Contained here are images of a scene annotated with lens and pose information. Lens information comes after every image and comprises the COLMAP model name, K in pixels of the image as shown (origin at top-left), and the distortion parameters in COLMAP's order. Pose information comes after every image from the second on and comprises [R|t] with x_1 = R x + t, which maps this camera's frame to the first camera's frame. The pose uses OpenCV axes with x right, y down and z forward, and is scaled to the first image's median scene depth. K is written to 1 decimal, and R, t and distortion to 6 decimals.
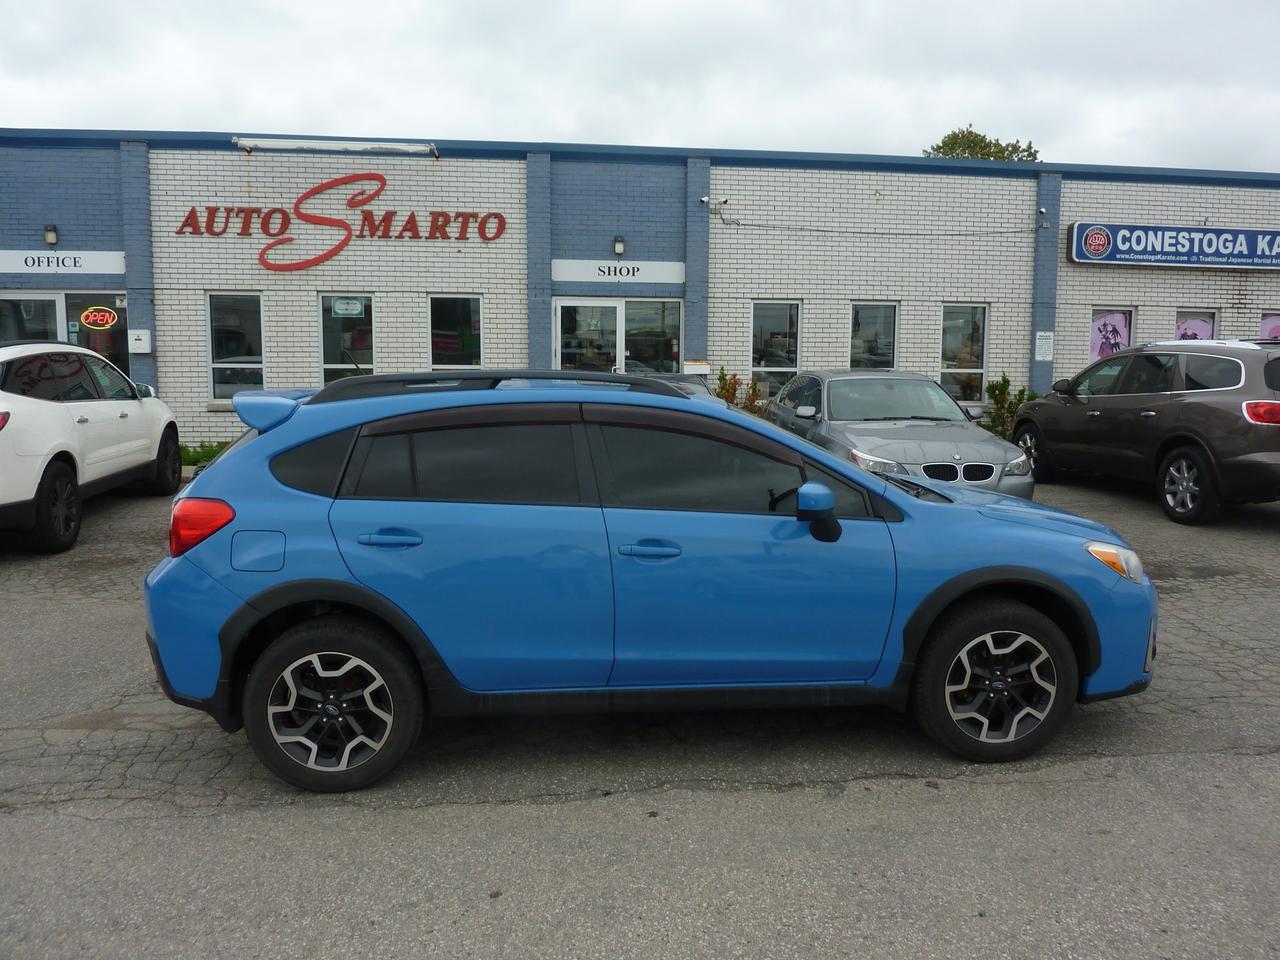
lens RADIAL K [[969.1, 0, 643.2], [0, 969.1, 489.3], [0, 0, 1]] dist [-0.036957, 0.006019]
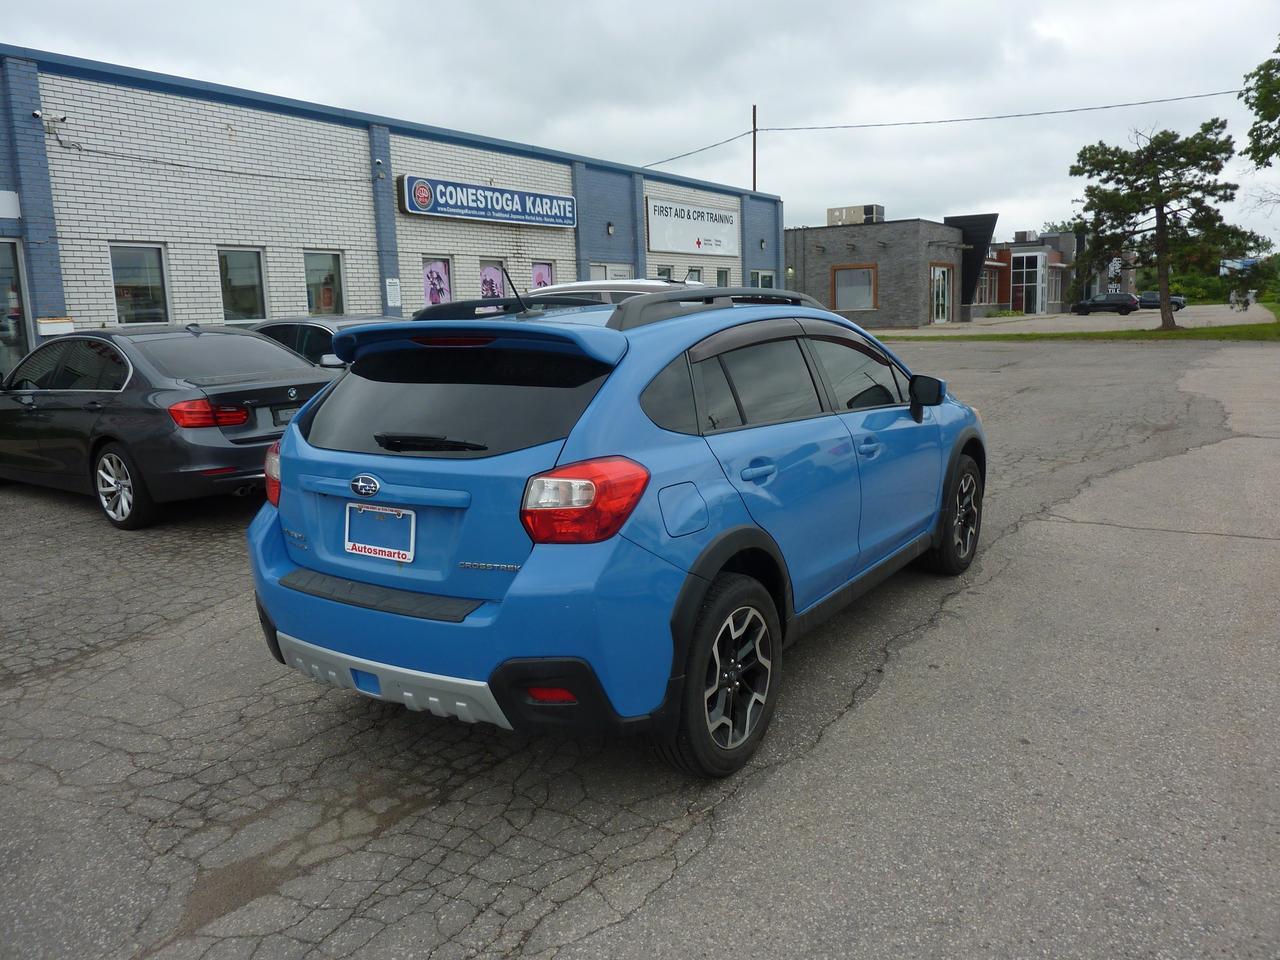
lens RADIAL K [[970.0, 0, 643.7], [0, 970.0, 483.1], [0, 0, 1]] dist [-0.034418, -0.000601]
pose [[0.626206, -0.162034, 0.762634, -0.277202], [0.135129, 0.985918, 0.098519, -0.011104], [-0.767858, 0.041361, 0.639283, 0.135123]]
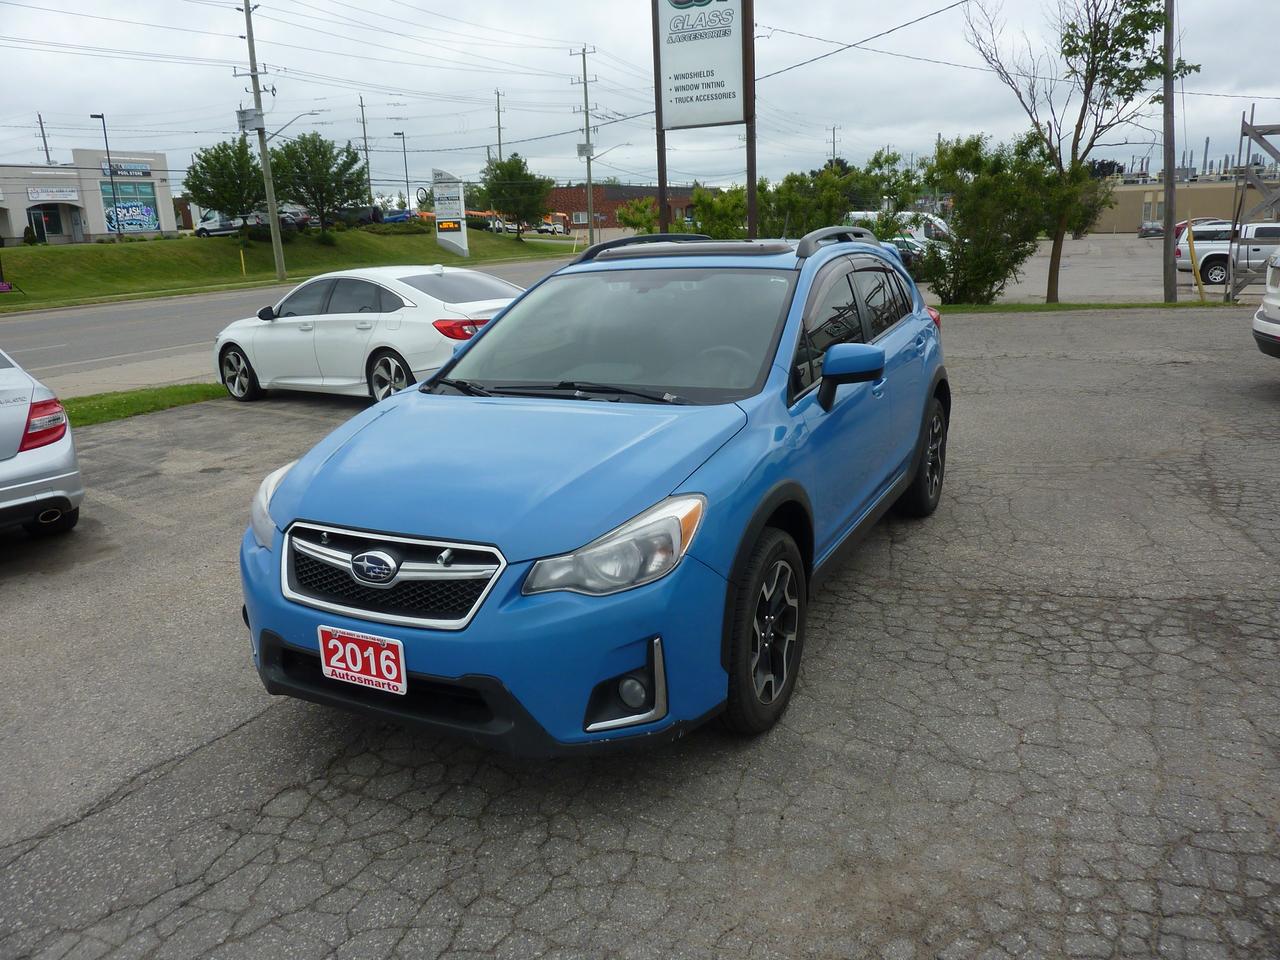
lens RADIAL K [[970.0, 0, 643.7], [0, 970.0, 483.1], [0, 0, 1]] dist [-0.034418, -0.000601]
pose [[-0.531355, 0.238076, -0.813008, 0.295759], [-0.064608, 0.945515, 0.319104, -0.064437], [0.844682, 0.222084, -0.487023, 0.494880]]
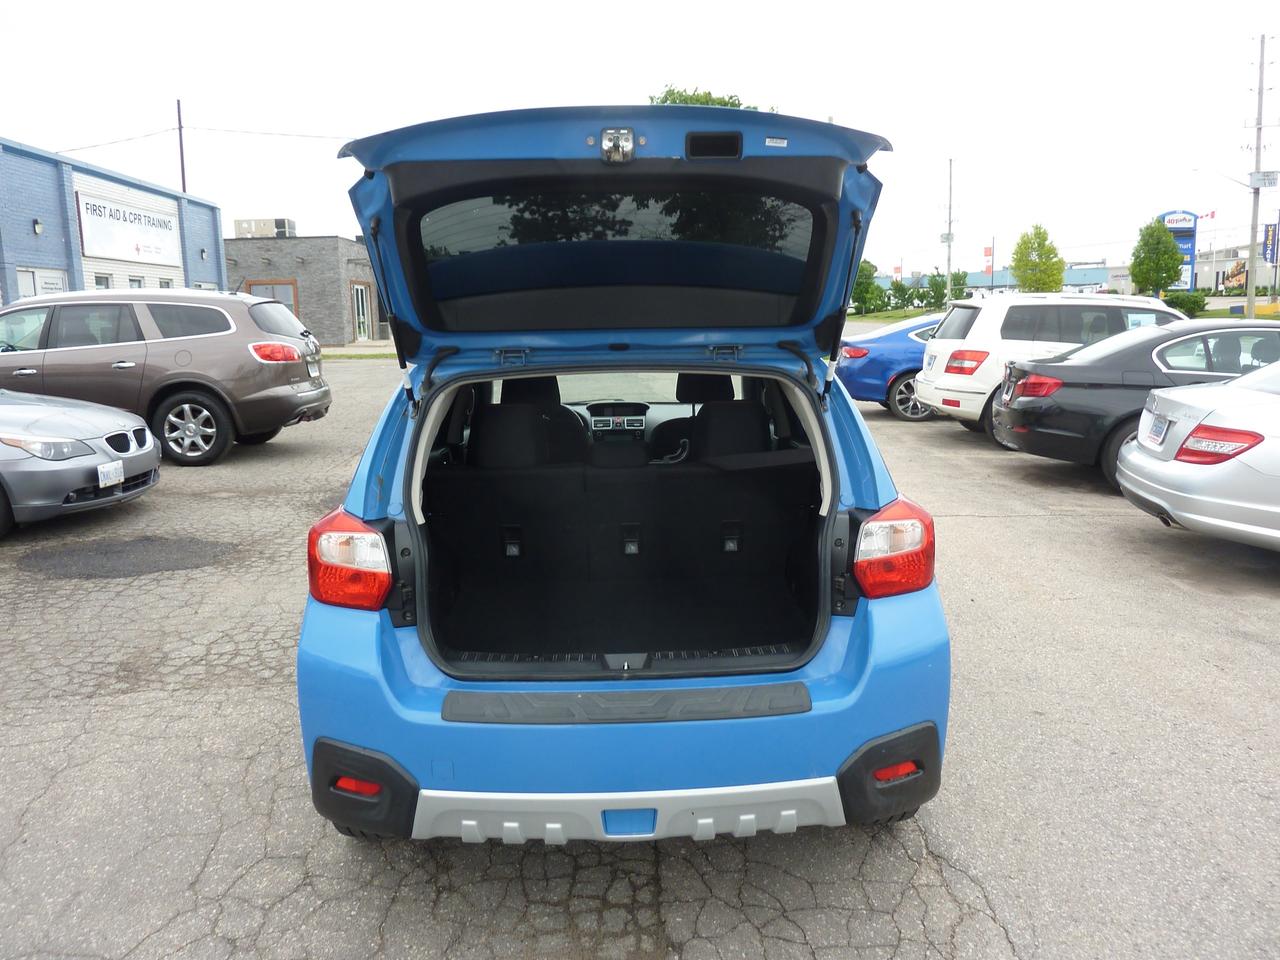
lens RADIAL K [[971.2, 0, 642.7], [0, 971.2, 480.5], [0, 0, 1]] dist [-0.033128, -0.000482]
pose [[0.058362, -0.176181, 0.982626, -0.307468], [0.144327, 0.975452, 0.166322, -0.037089], [-0.987808, 0.132112, 0.082357, 0.304978]]
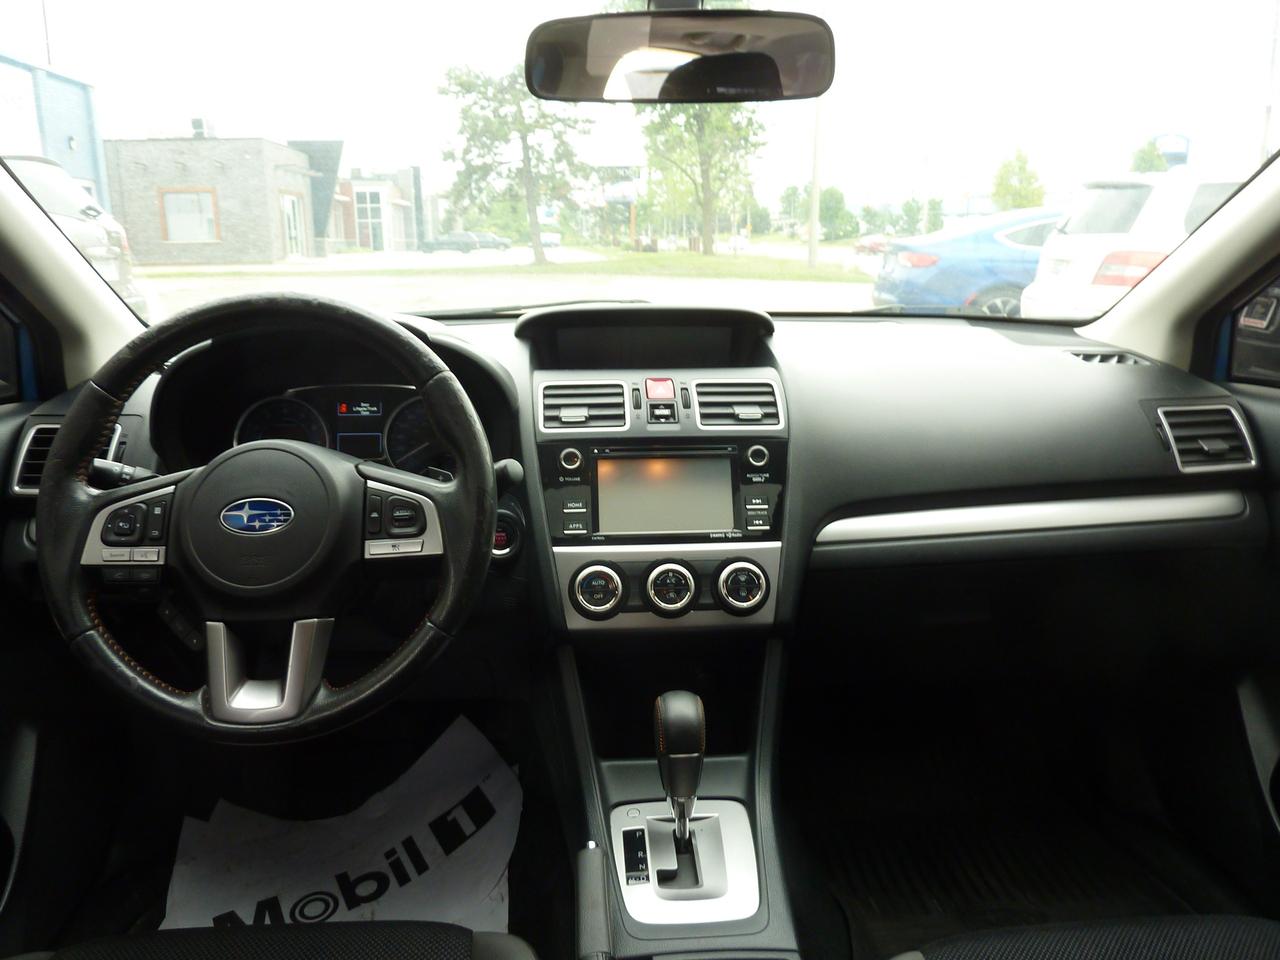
lens RADIAL K [[971.8, 0, 643.8], [0, 971.8, 476.0], [0, 0, 1]] dist [-0.038305, -0.005764]
pose [[0.017629, -0.242842, 0.969906, -0.021963], [0.131859, 0.962148, 0.238503, -0.011765], [-0.991112, 0.123686, 0.048983, 0.339511]]
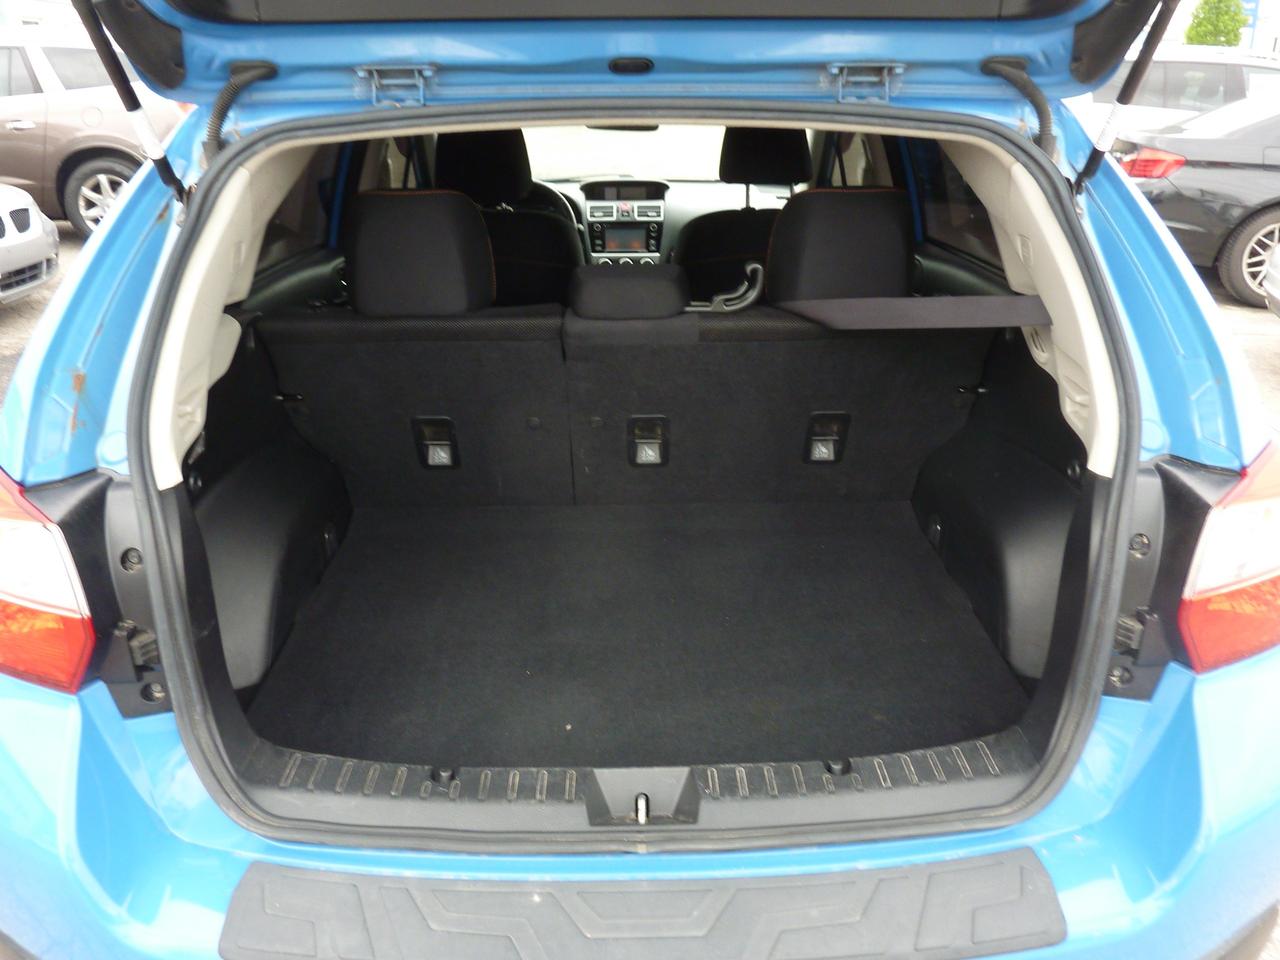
lens RADIAL K [[971.2, 0, 642.7], [0, 971.2, 480.5], [0, 0, 1]] dist [-0.033128, -0.000482]
pose [[0.065256, -0.391786, 0.917739, -0.205174], [0.133715, 0.914838, 0.381040, -0.030146], [-0.988869, 0.097851, 0.112086, 0.315159]]
